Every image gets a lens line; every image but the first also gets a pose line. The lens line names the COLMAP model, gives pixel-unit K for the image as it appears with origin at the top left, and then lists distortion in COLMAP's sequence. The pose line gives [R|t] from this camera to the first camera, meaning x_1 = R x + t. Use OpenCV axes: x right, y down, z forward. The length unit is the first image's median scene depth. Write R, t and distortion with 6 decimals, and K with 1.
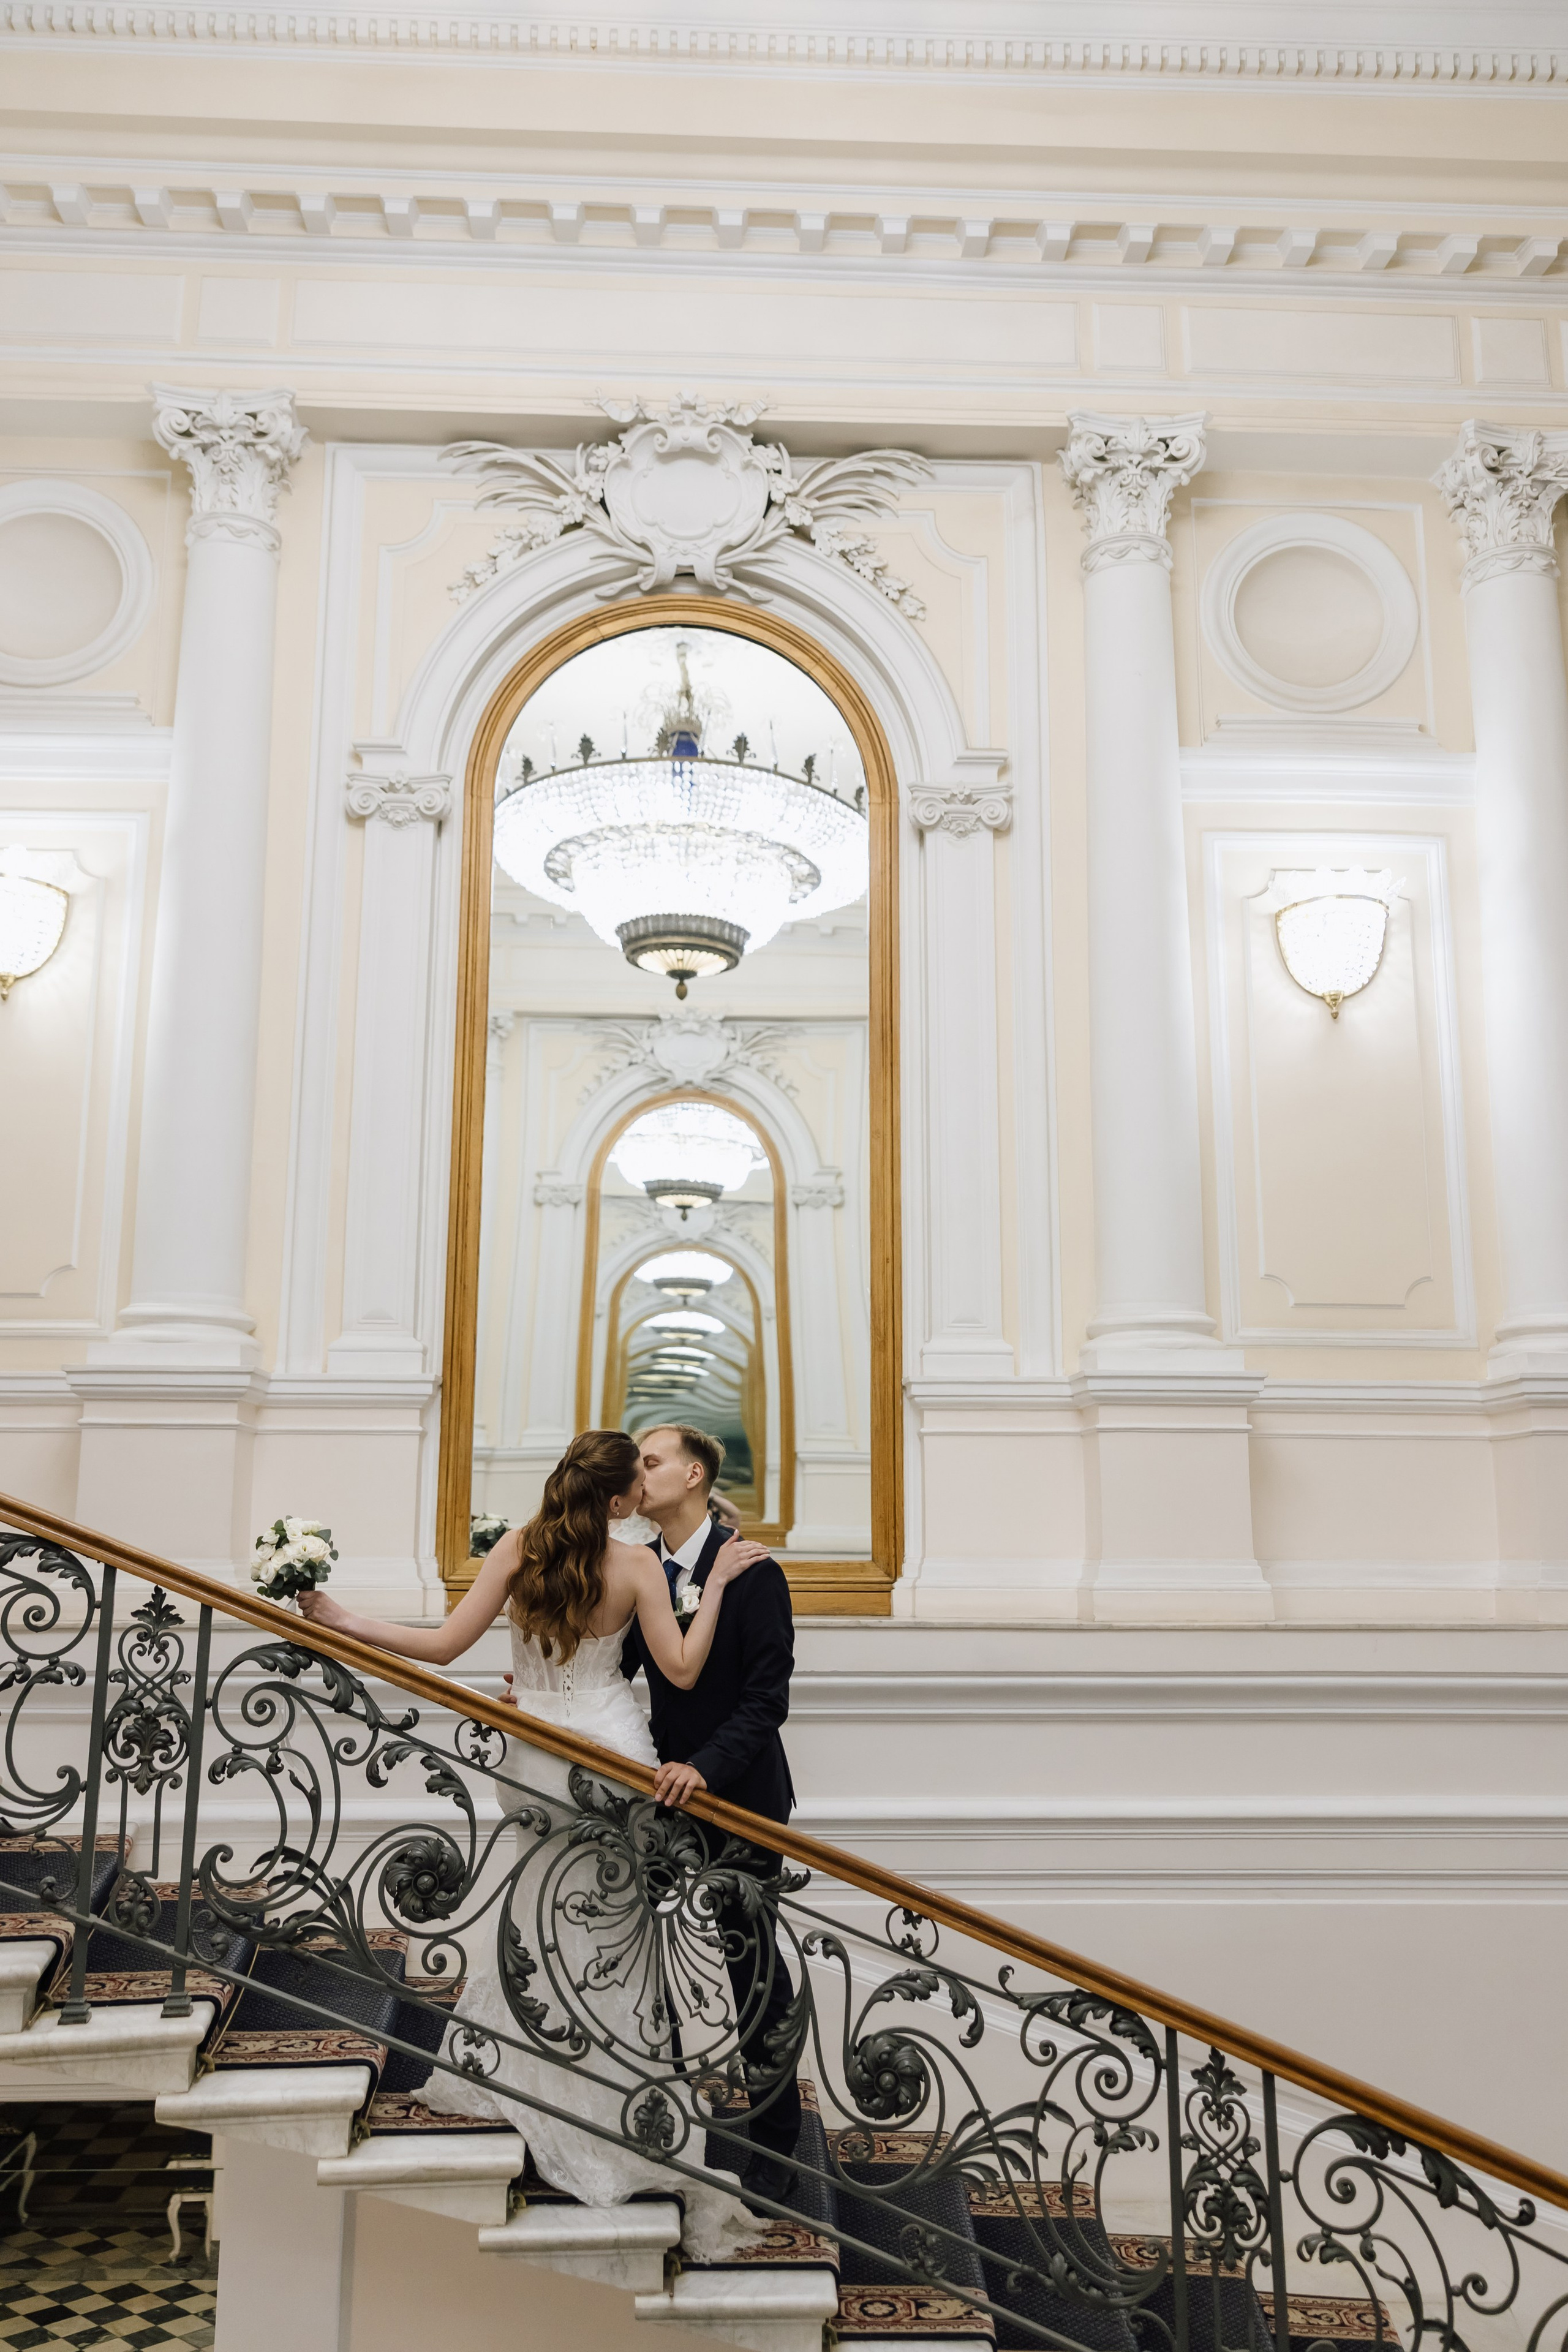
lens RADIAL K [[1834.4, 0, 784.0], [0, 1834.4, 1176.0], [0, 0, 1]] dist [0.015025, -0.001176]
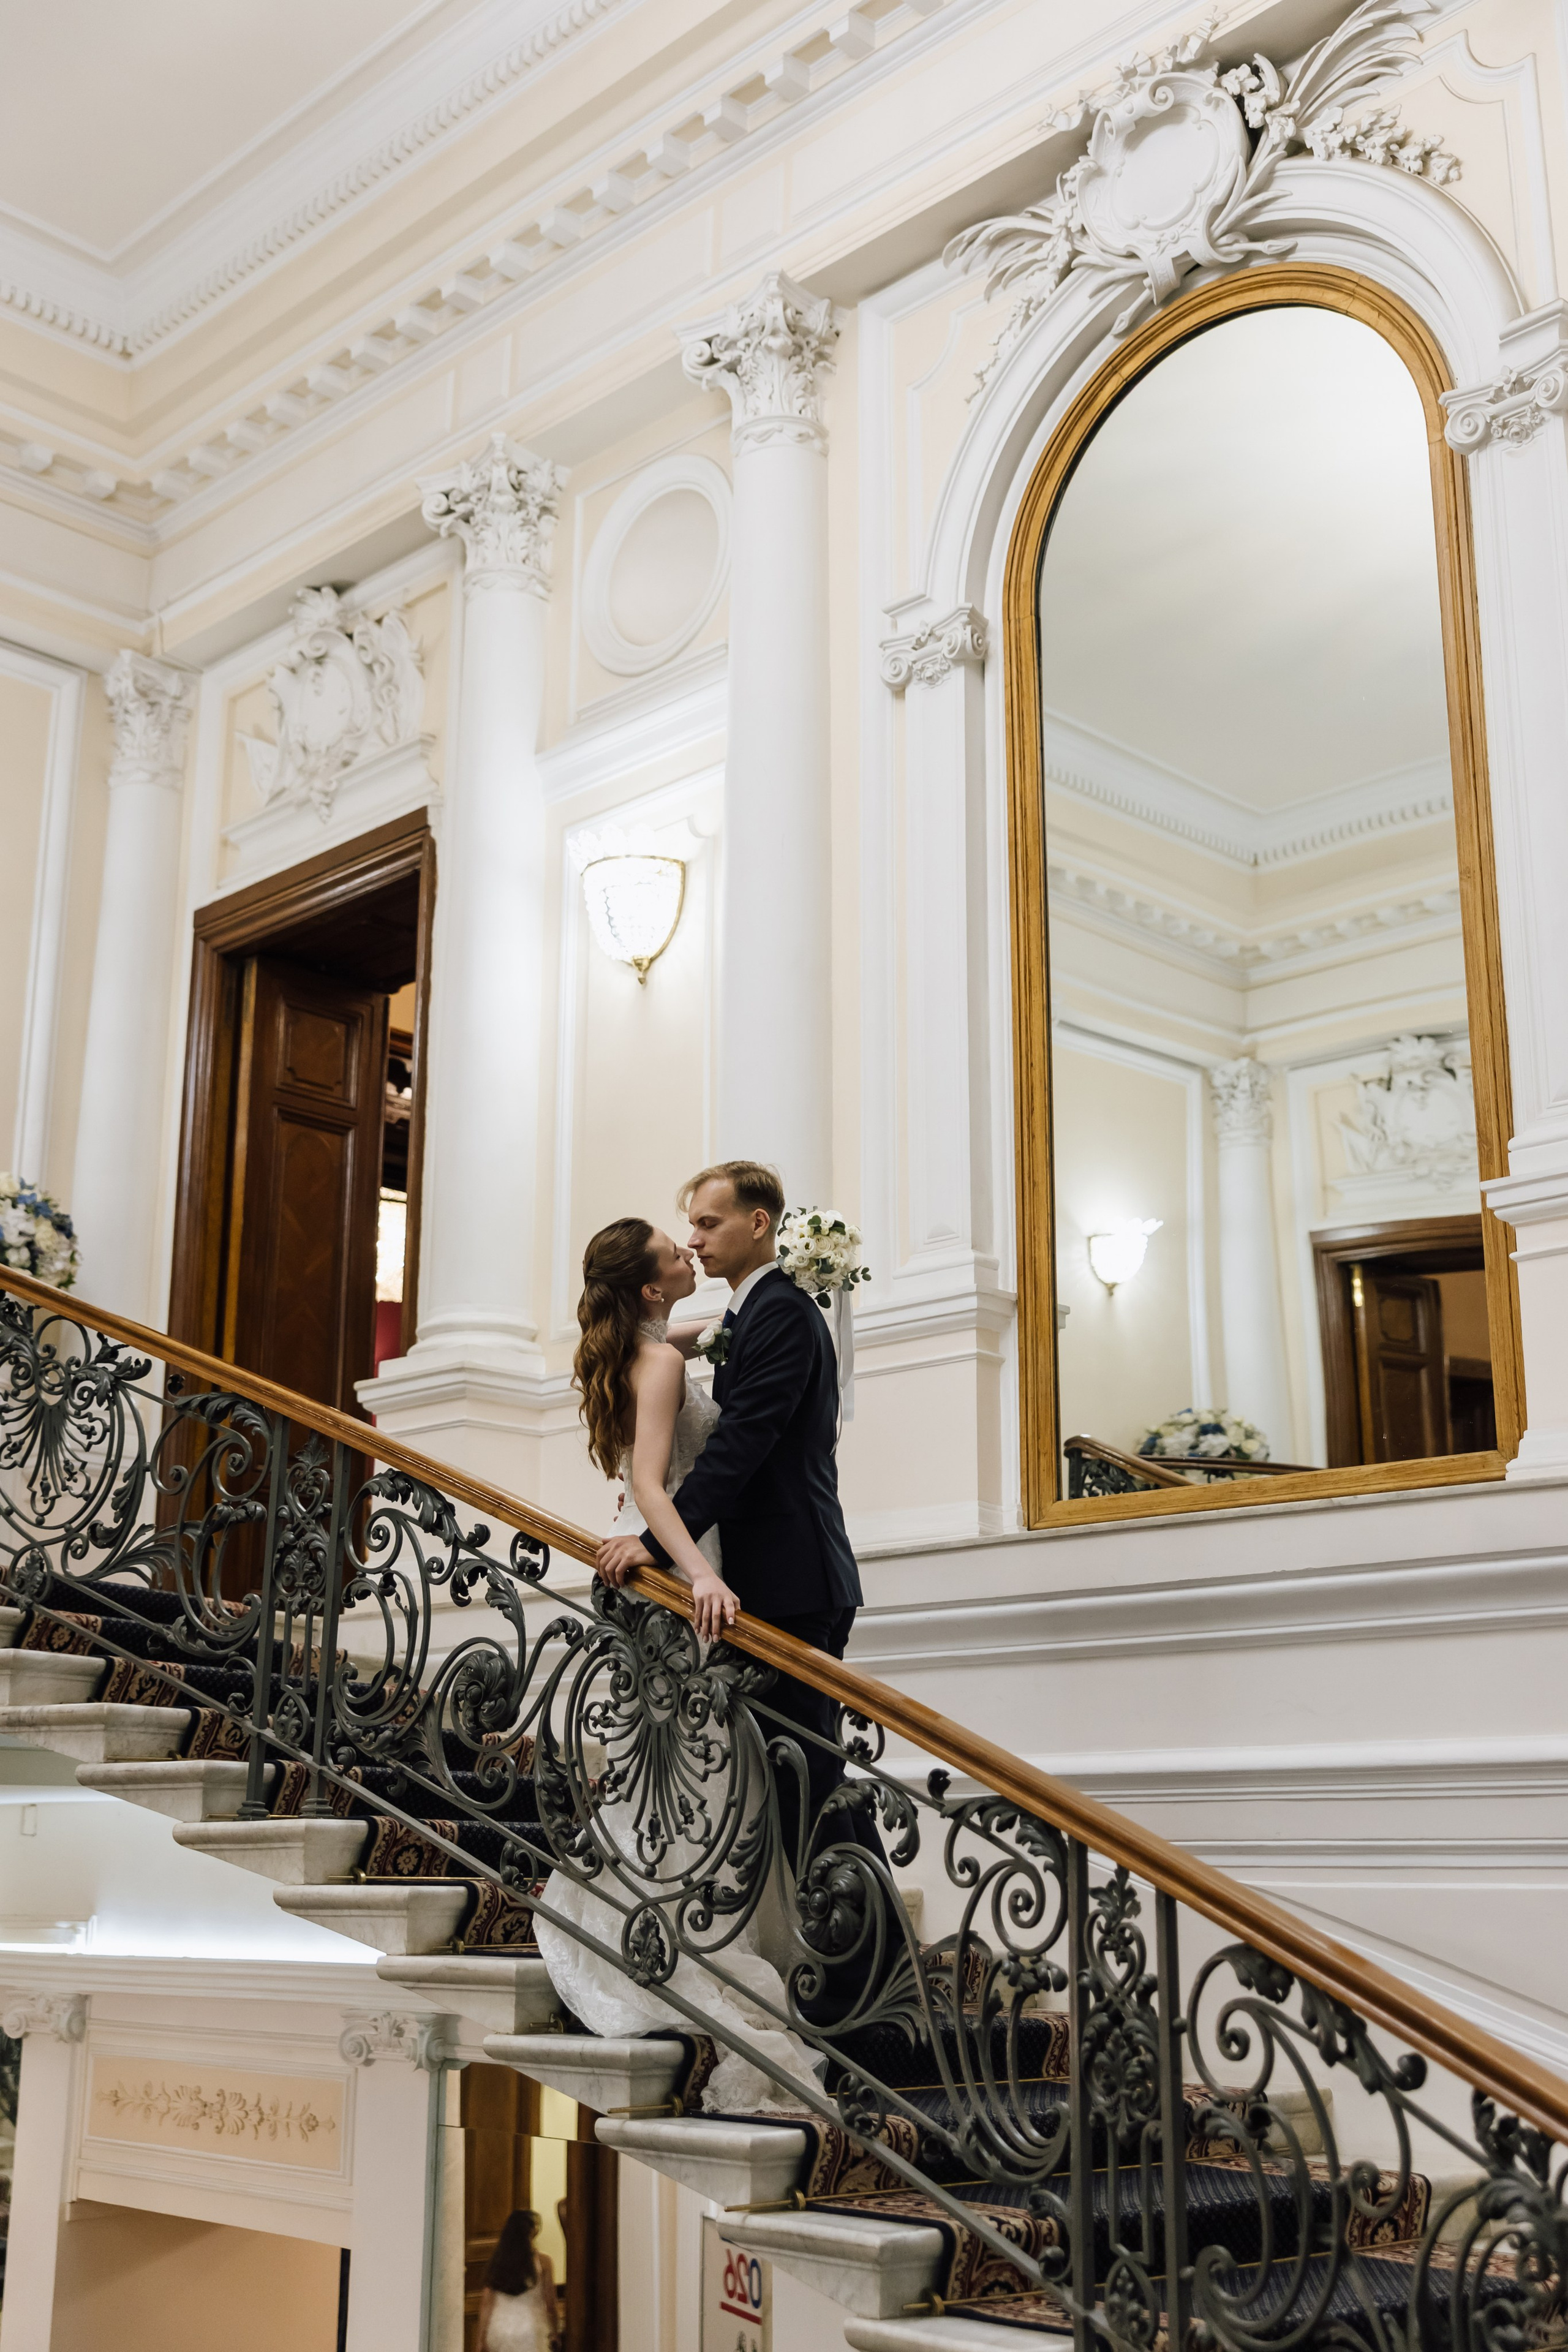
lens RADIAL K [[2614.5, 0, 801.6], [0, 2614.5, 1137.5], [0, 0, 1]] dist [0.005881, 0.025475]
pose [[0.675769, -0.201394, -0.709068, 0.946659], [0.134216, 0.979489, -0.150288, 0.322453], [0.724792, 0.006392, 0.688938, 0.167727]]
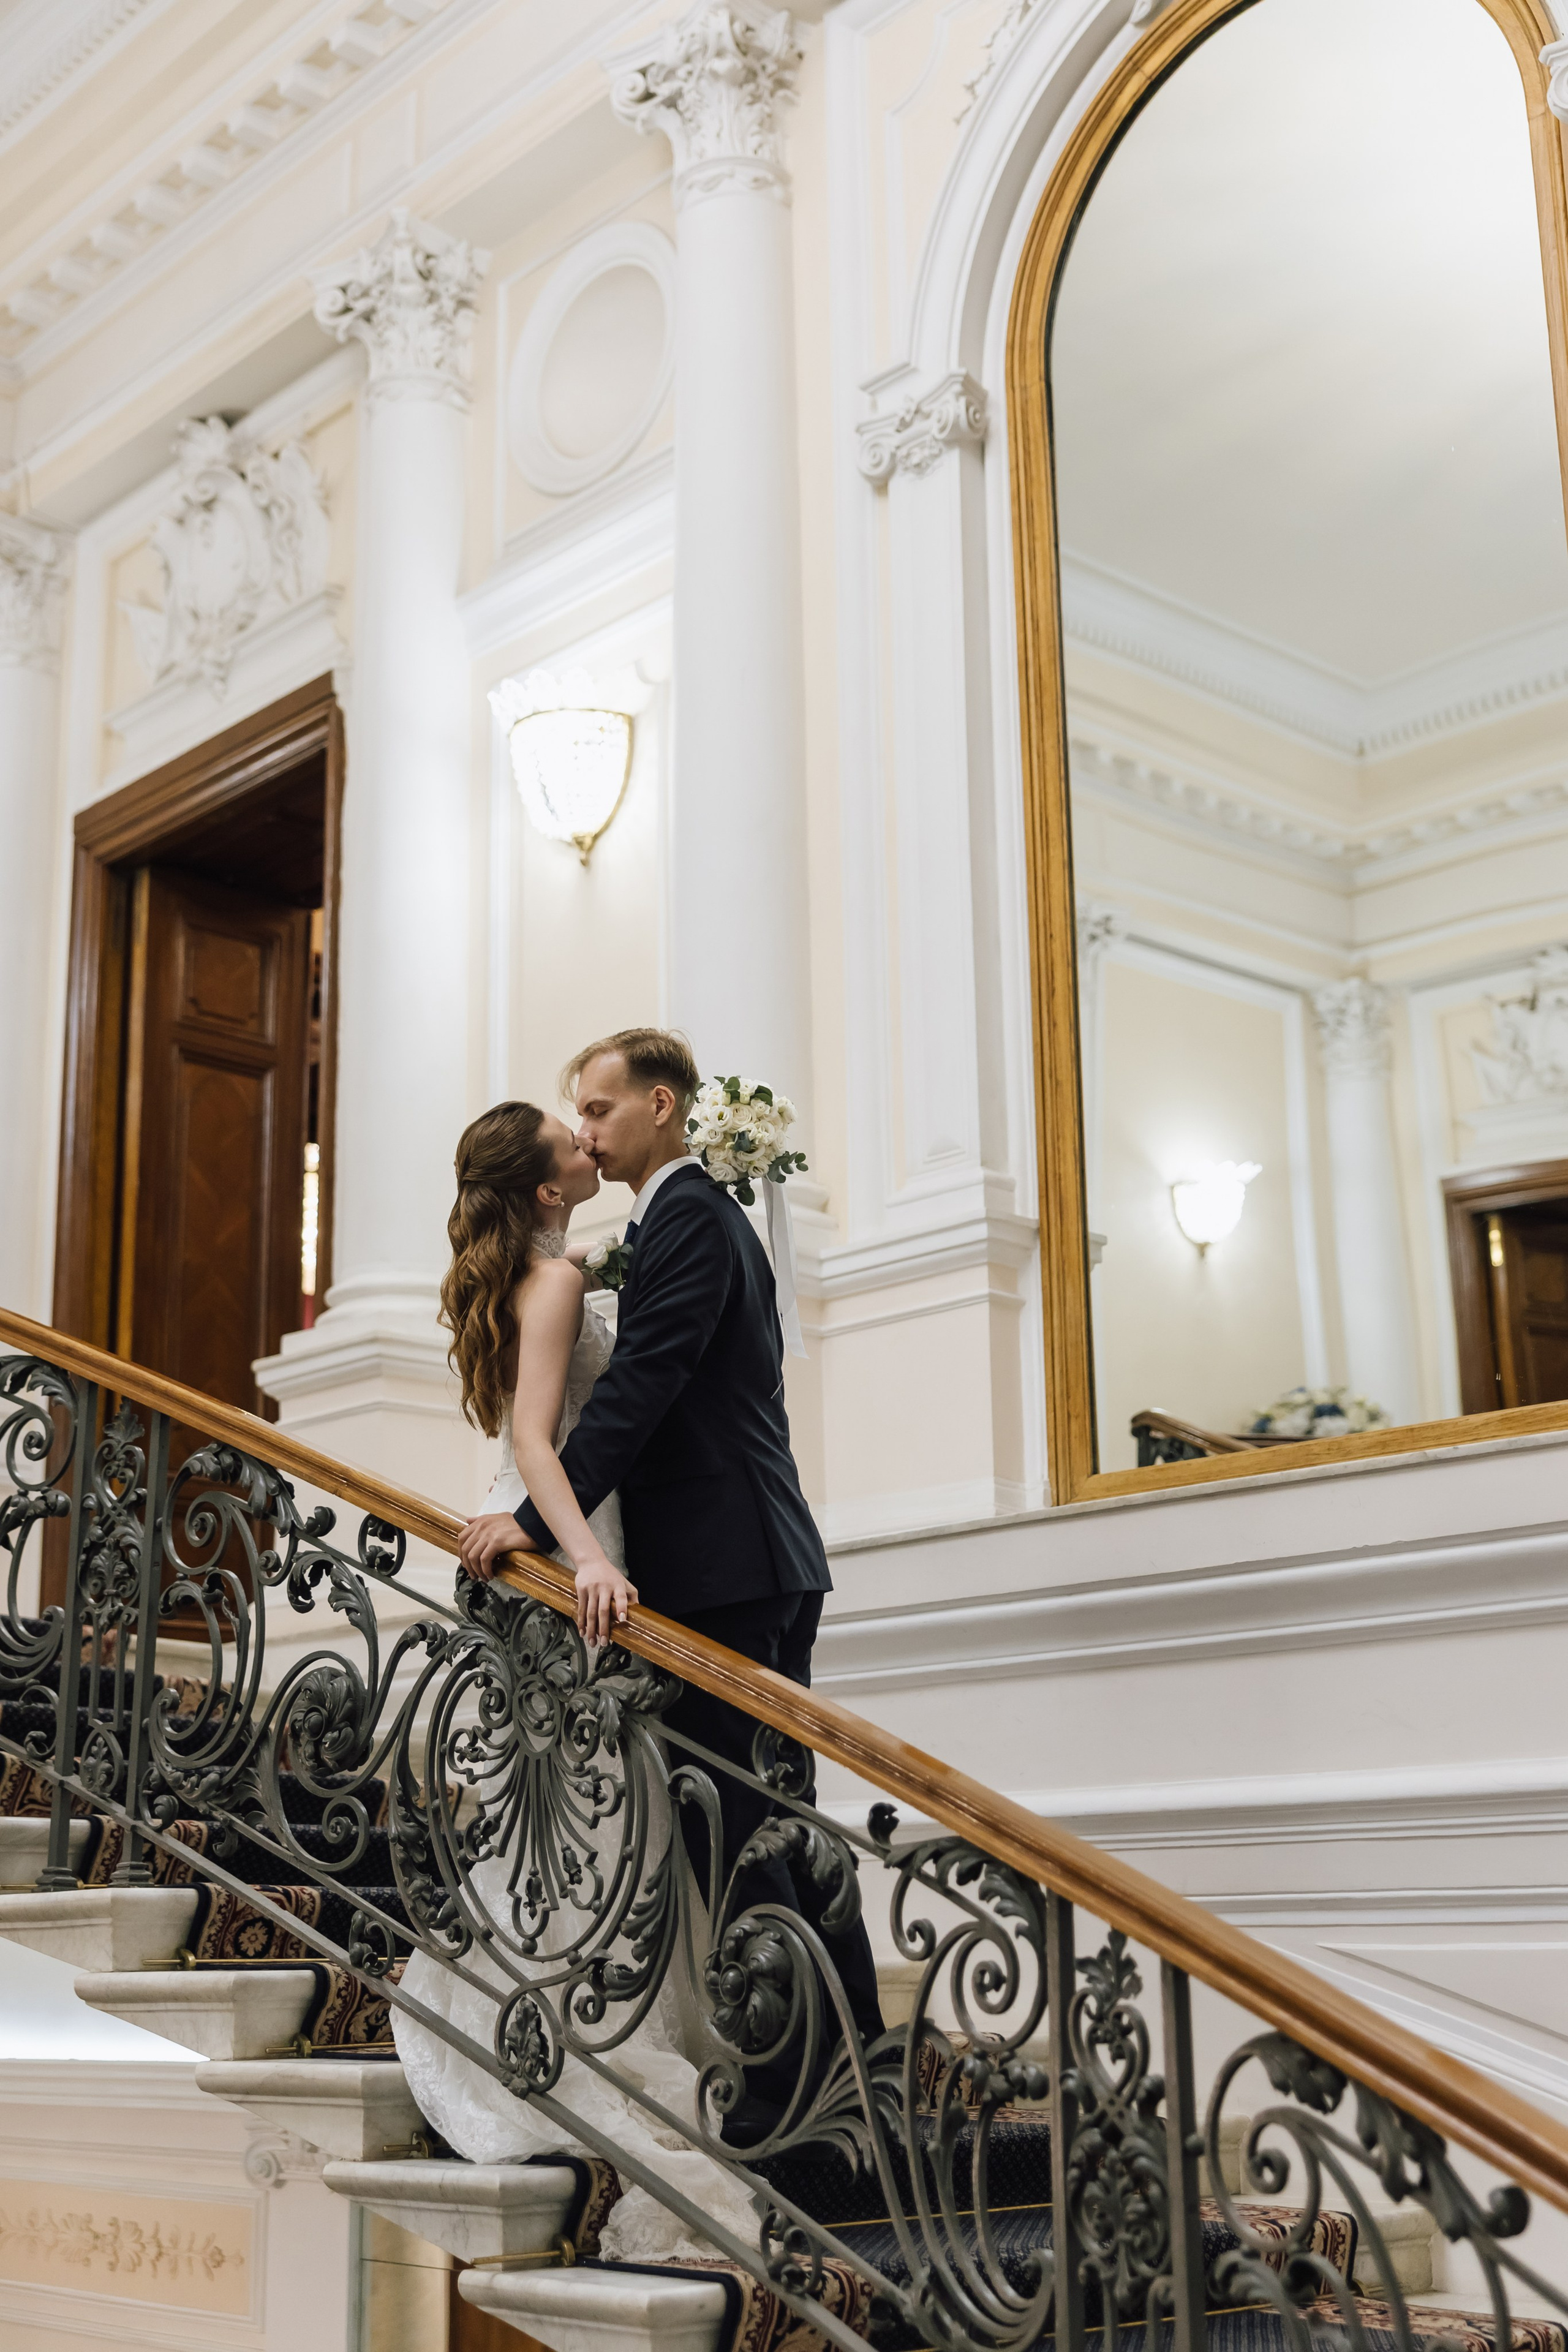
lens RADIAL K [[2914.2, 0, 784.0], [0, 2914.2, 1176.0], [0, 0, 1]] dist [0.024762, -0.013439]
pose [[0.644987, -0.207726, -0.735419, 0.844433], [0.156949, 0.977840, -0.138551, 0.355569], [0.747903, -0.026059, 0.663297, 0.348871]]
